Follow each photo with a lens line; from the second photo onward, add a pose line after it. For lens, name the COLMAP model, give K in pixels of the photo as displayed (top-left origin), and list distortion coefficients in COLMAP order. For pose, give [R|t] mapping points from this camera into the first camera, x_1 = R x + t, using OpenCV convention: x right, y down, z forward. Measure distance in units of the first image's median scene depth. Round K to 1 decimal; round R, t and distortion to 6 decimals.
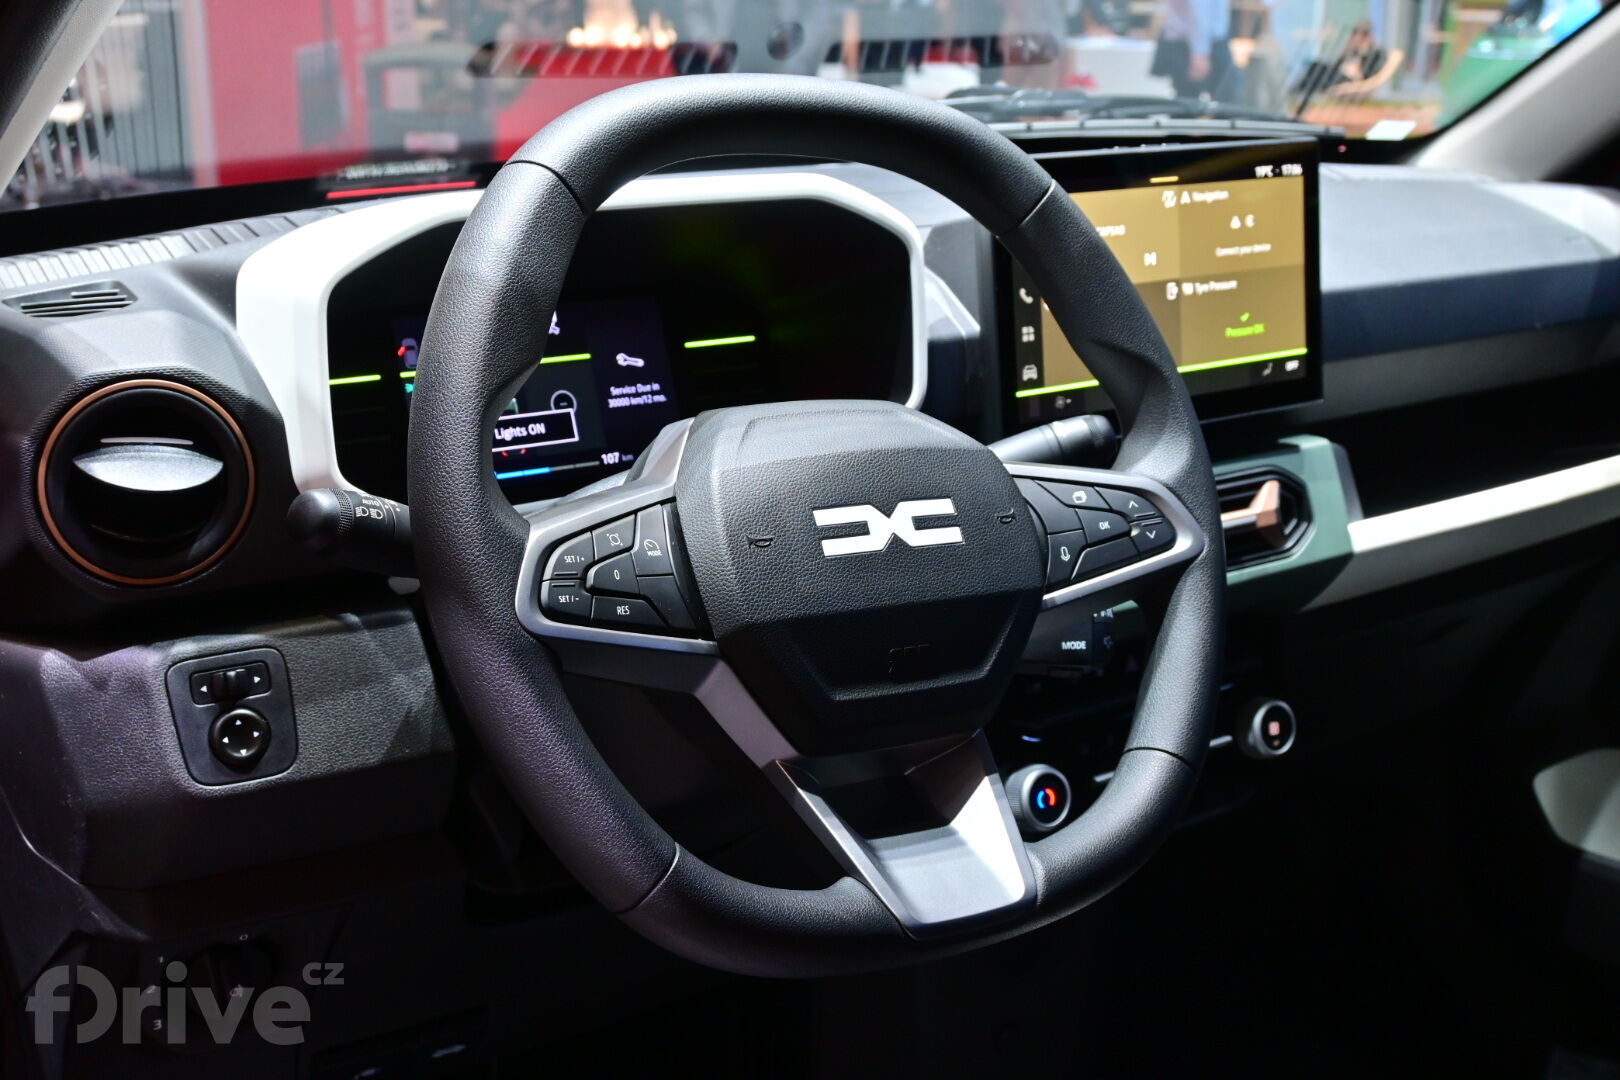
lens RADIAL K [[1843.9, 0, 810.0], [0, 1843.9, 536.7], [0, 0, 1]] dist [0.010297, 0.000000]
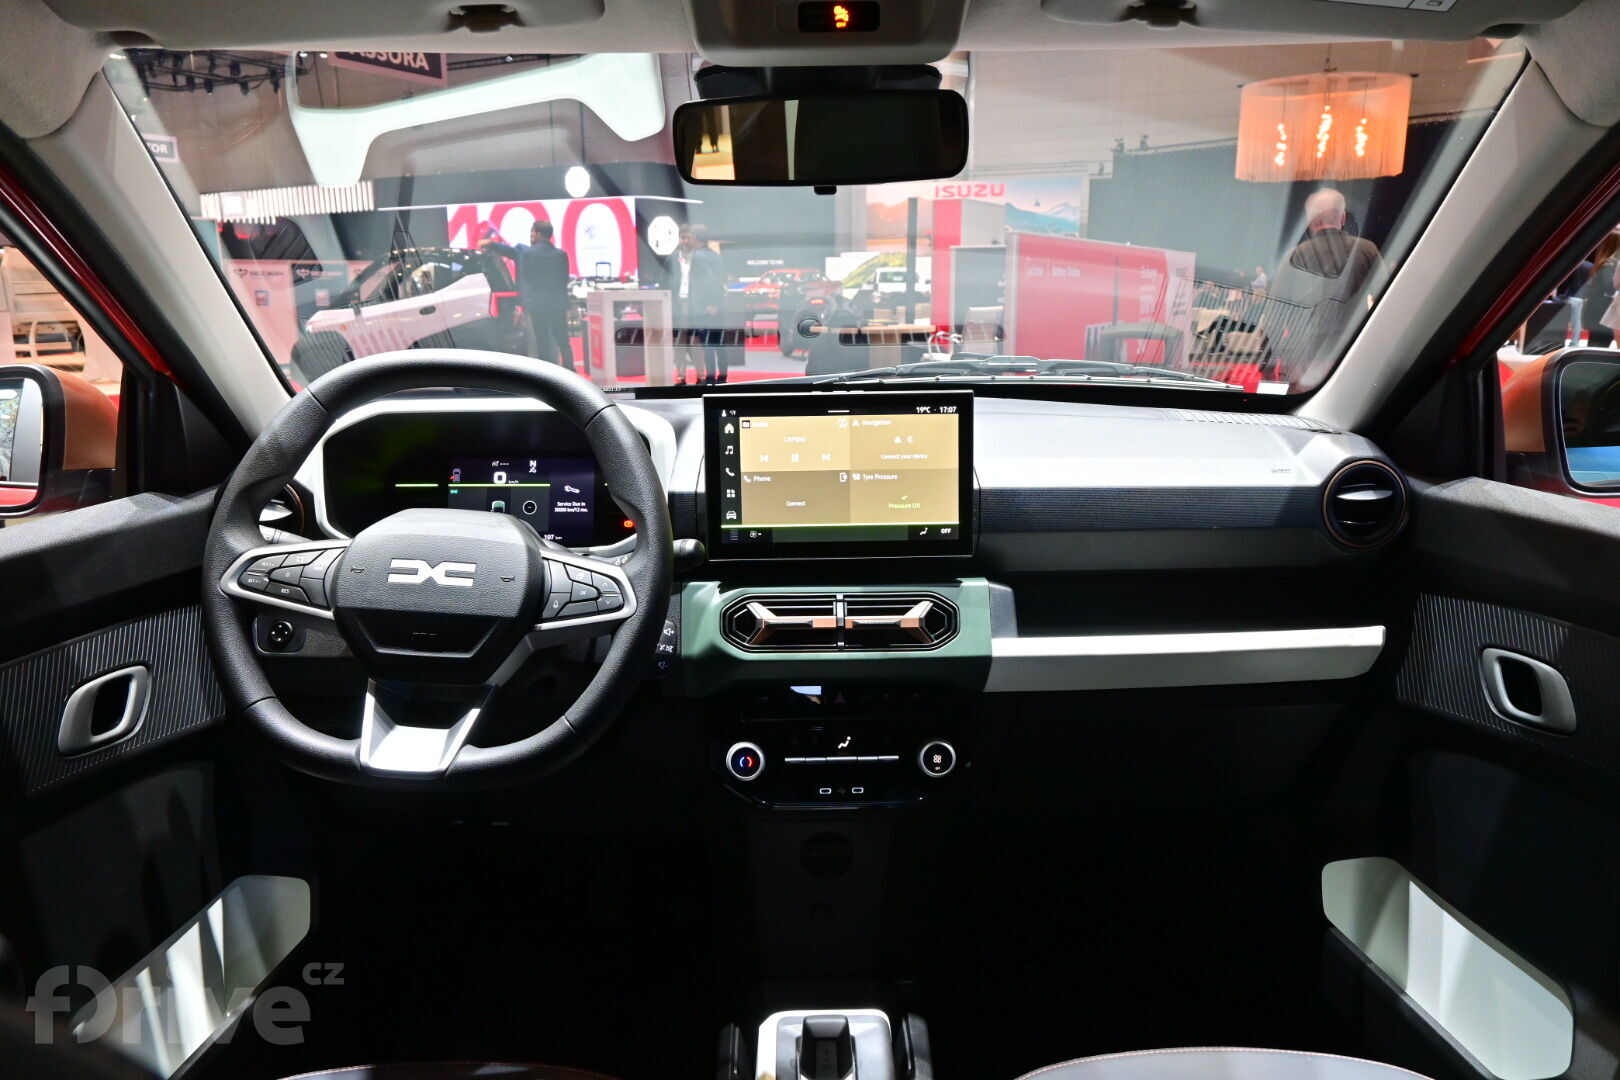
lens RADIAL K [[1104.6, 0, 810.2], [0, 1104.6, 543.4], [0, 0, 1]] dist [0.007323, 0.000143]
pose [[0.835265, 0.110912, -0.538545, 0.748984], [-0.141399, 0.989832, -0.015451, -0.055984], [0.531356, 0.089056, 0.842455, 0.148506]]
